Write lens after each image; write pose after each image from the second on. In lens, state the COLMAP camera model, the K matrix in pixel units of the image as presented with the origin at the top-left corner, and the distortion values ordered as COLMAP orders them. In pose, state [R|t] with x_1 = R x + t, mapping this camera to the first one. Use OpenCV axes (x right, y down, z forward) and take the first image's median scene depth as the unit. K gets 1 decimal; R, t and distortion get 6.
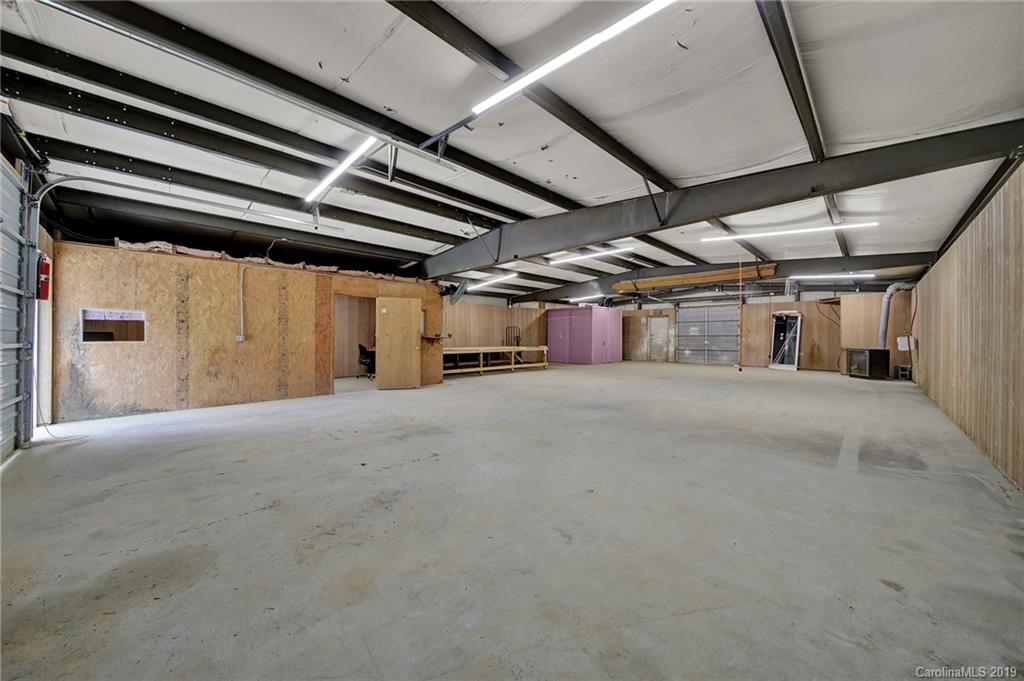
lens RADIAL K [[360.3, 0, 512.6], [0, 360.3, 338.7], [0, 0, 1]] dist [0.000526, -0.000678]
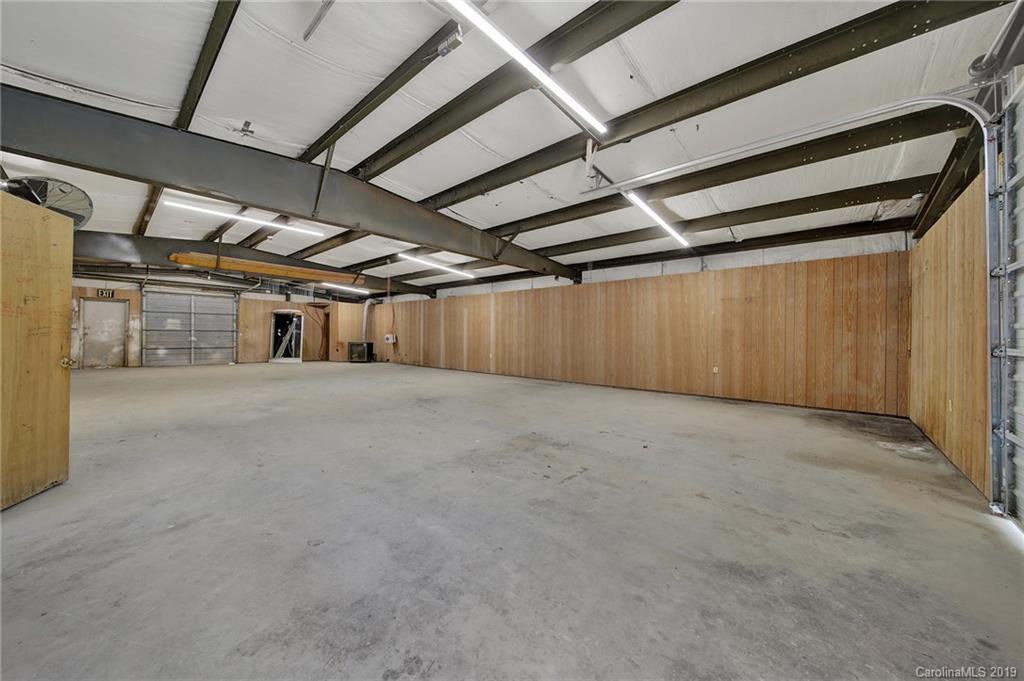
lens RADIAL K [[360.3, 0, 512.9], [0, 360.3, 336.8], [0, 0, 1]] dist [0.000526, -0.000678]
pose [[-0.063625, -0.002227, 0.997971, -0.355775], [-0.007282, 0.999972, 0.001767, -0.000633], [-0.997947, -0.007155, -0.063639, 0.346122]]
